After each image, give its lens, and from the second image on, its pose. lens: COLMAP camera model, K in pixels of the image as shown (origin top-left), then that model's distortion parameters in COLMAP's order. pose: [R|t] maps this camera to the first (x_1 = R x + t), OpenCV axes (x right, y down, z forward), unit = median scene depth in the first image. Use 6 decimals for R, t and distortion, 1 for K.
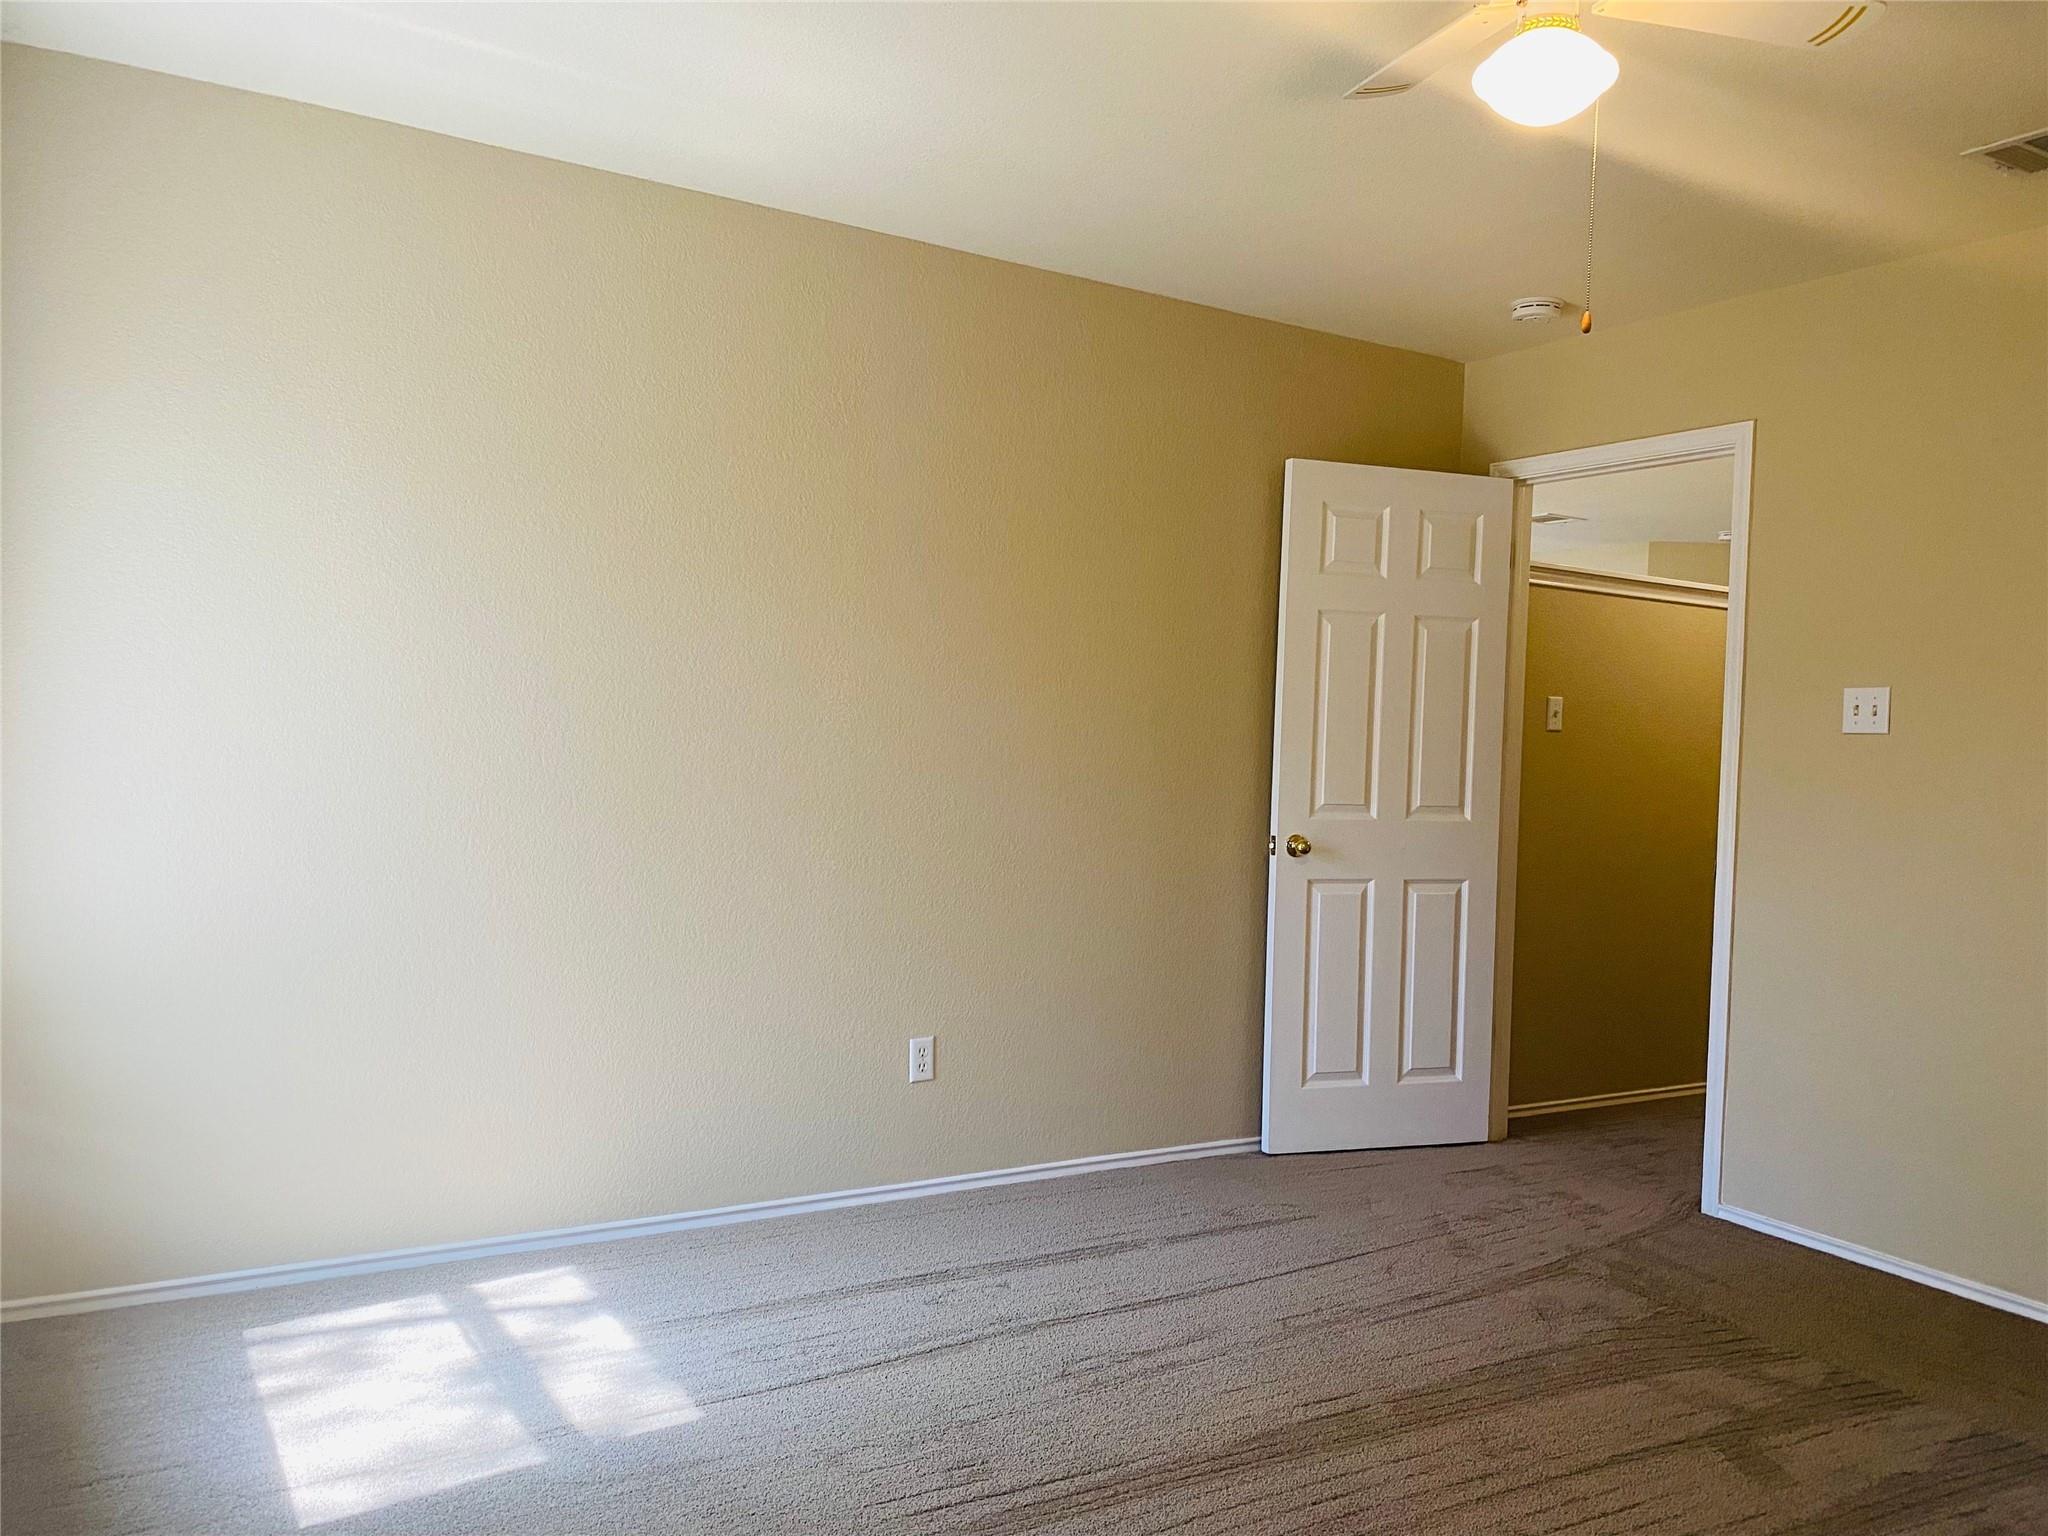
lens RADIAL K [[1563.1, 0, 1024.0], [0, 1563.1, 768.0], [0, 0, 1]] dist [0.065402, -0.118628]
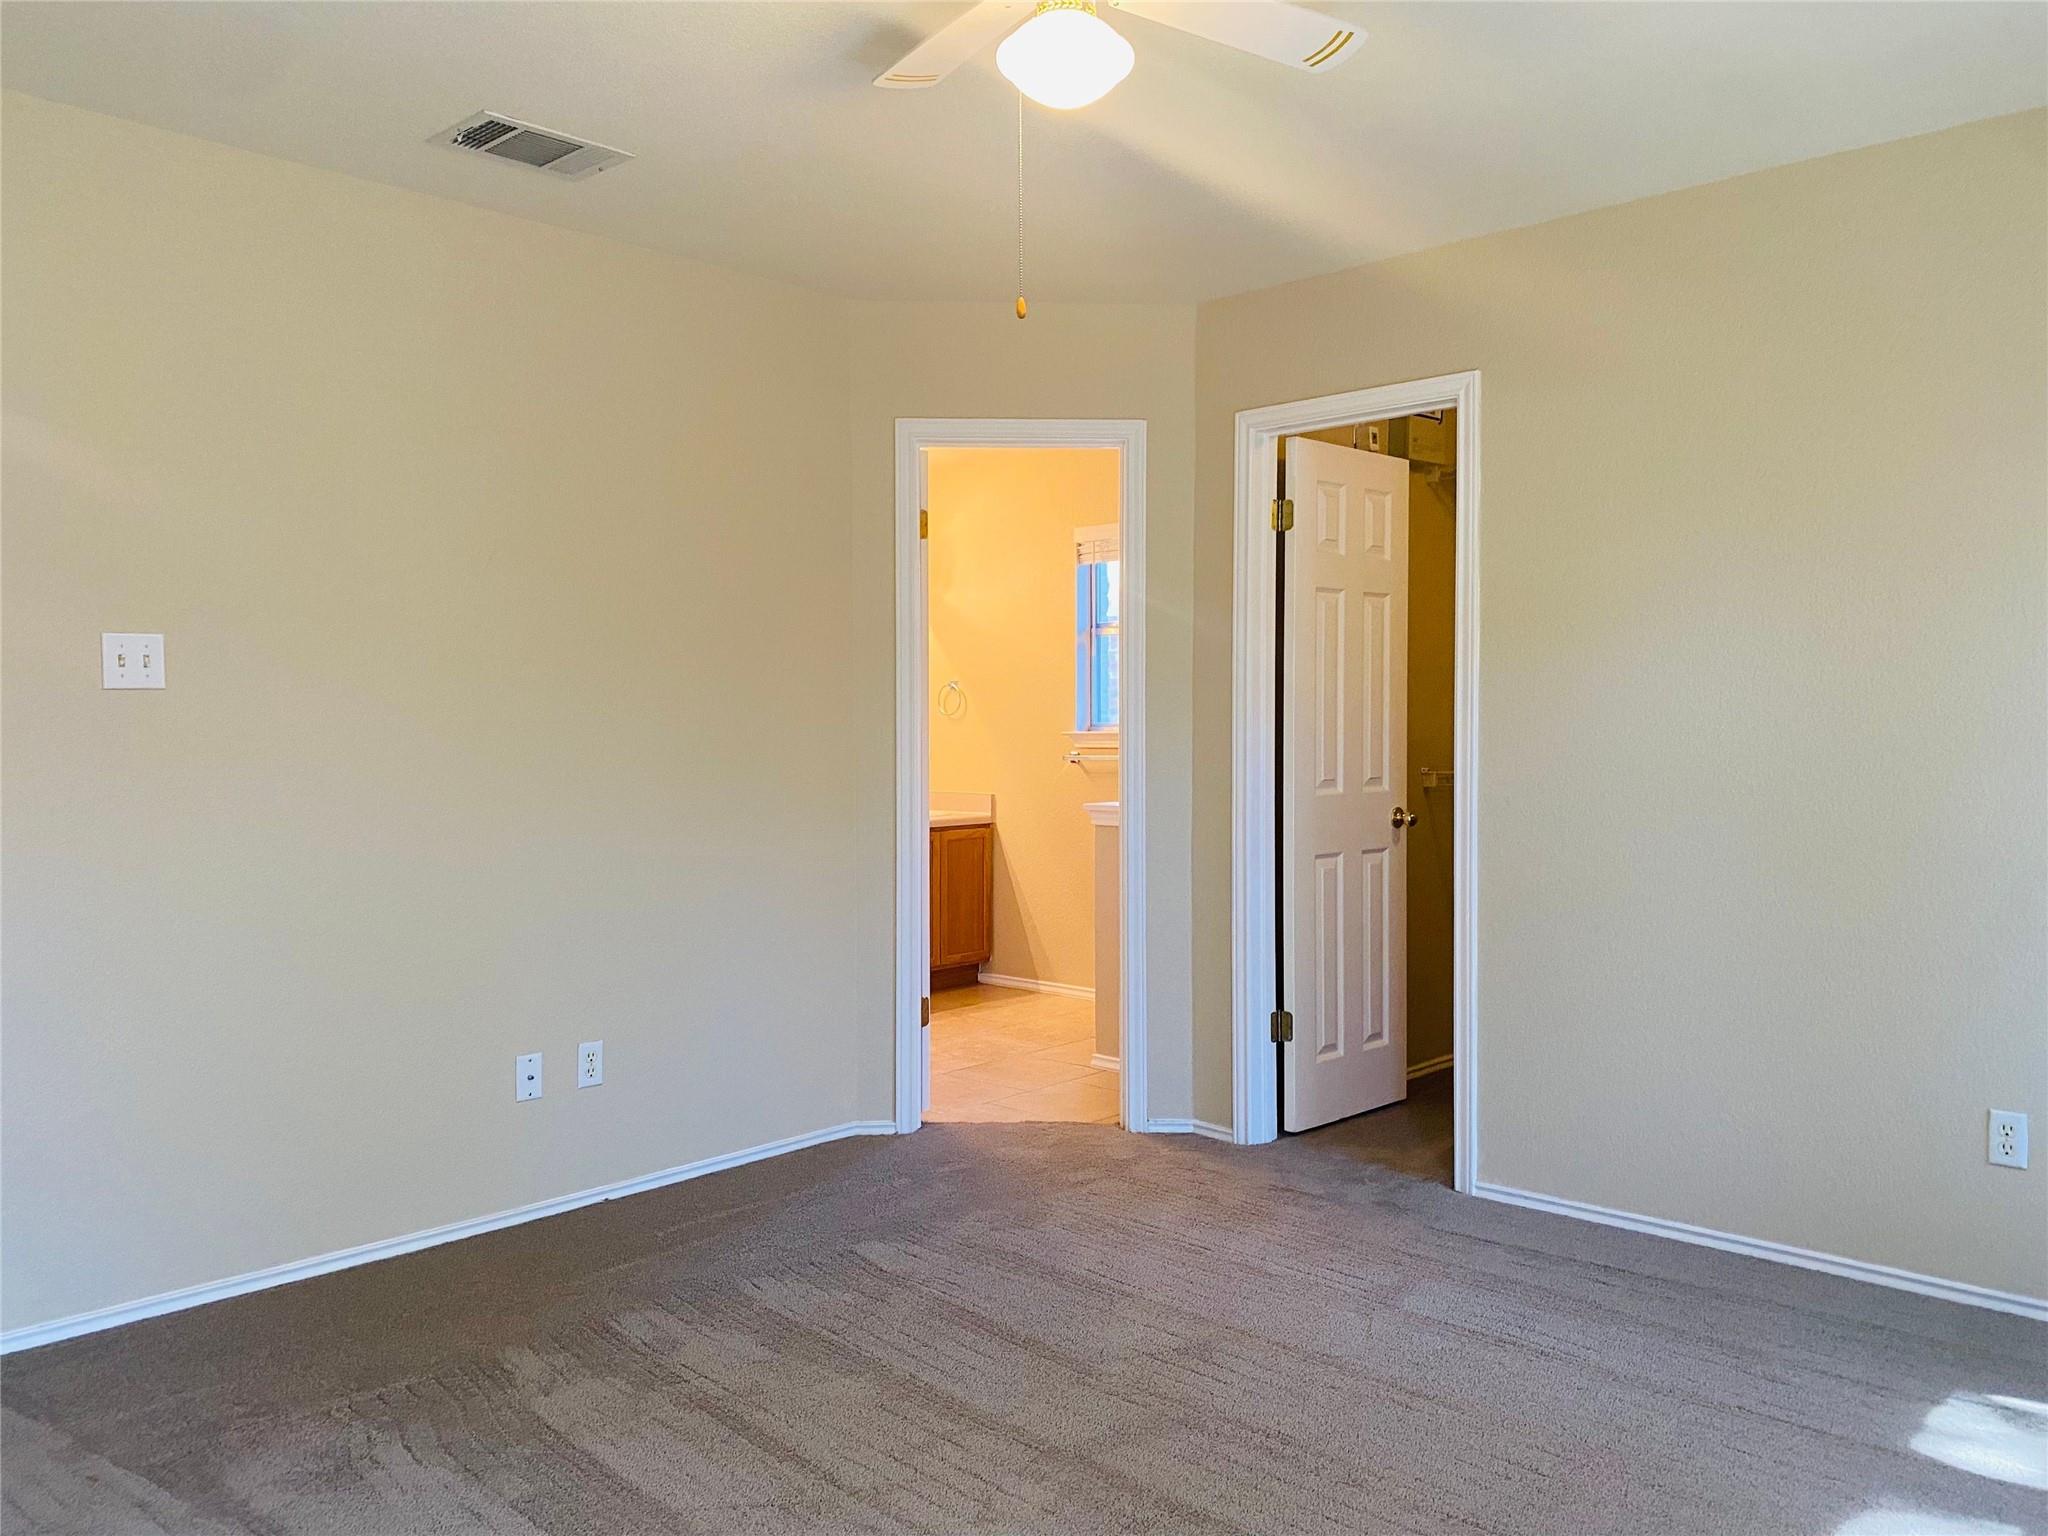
lens RADIAL K [[1563.1, 0, 1024.0], [0, 1563.1, 768.0], [0, 0, 1]] dist [0.065402, -0.118628]
pose [[-0.243363, -0.086759, 0.966047, -0.487286], [0.028234, 0.994936, 0.096466, -0.060014], [-0.969524, 0.050752, -0.239681, 0.952110]]
